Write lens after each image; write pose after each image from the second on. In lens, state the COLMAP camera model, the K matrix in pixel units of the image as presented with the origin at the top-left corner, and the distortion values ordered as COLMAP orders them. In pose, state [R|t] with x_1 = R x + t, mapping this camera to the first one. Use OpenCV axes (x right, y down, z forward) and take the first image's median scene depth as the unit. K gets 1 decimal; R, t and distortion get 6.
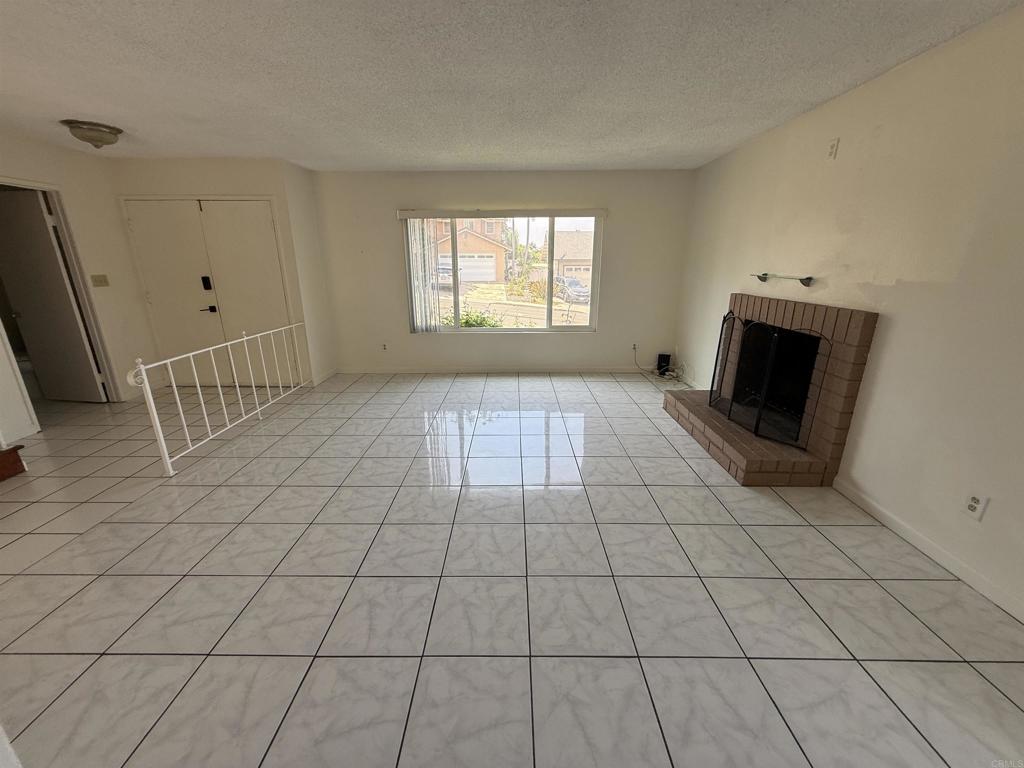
lens RADIAL K [[406.4, 0, 510.2], [0, 406.4, 384.6], [0, 0, 1]] dist [0.001170, 0.000496]
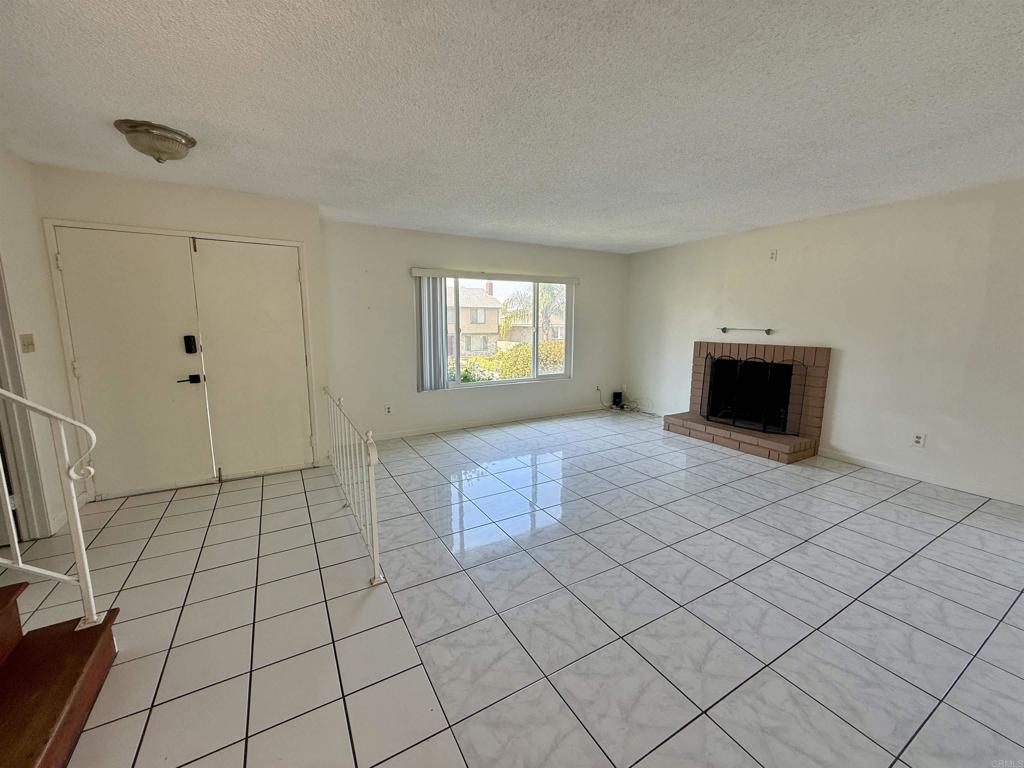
lens RADIAL K [[406.4, 0, 512.2], [0, 406.4, 384.1], [0, 0, 1]] dist [0.001170, 0.000496]
pose [[0.861717, -0.072066, 0.502245, -0.761381], [0.143854, 0.983945, -0.105630, -0.021234], [-0.486569, 0.163272, 0.858250, 0.120095]]
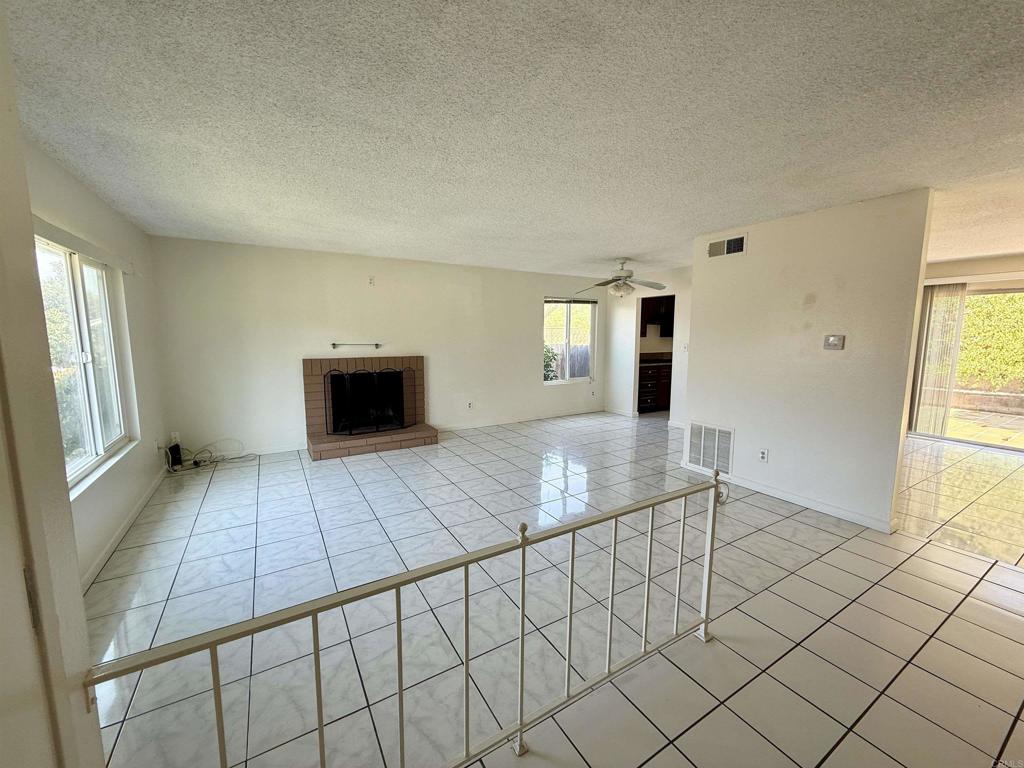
lens RADIAL K [[406.4, 0, 508.0], [0, 406.4, 387.1], [0, 0, 1]] dist [0.001170, 0.000496]
pose [[-0.511229, -0.127094, 0.849995, -0.946731], [0.241910, 0.927740, 0.284215, -0.368395], [-0.824696, 0.350921, -0.443543, 1.113854]]
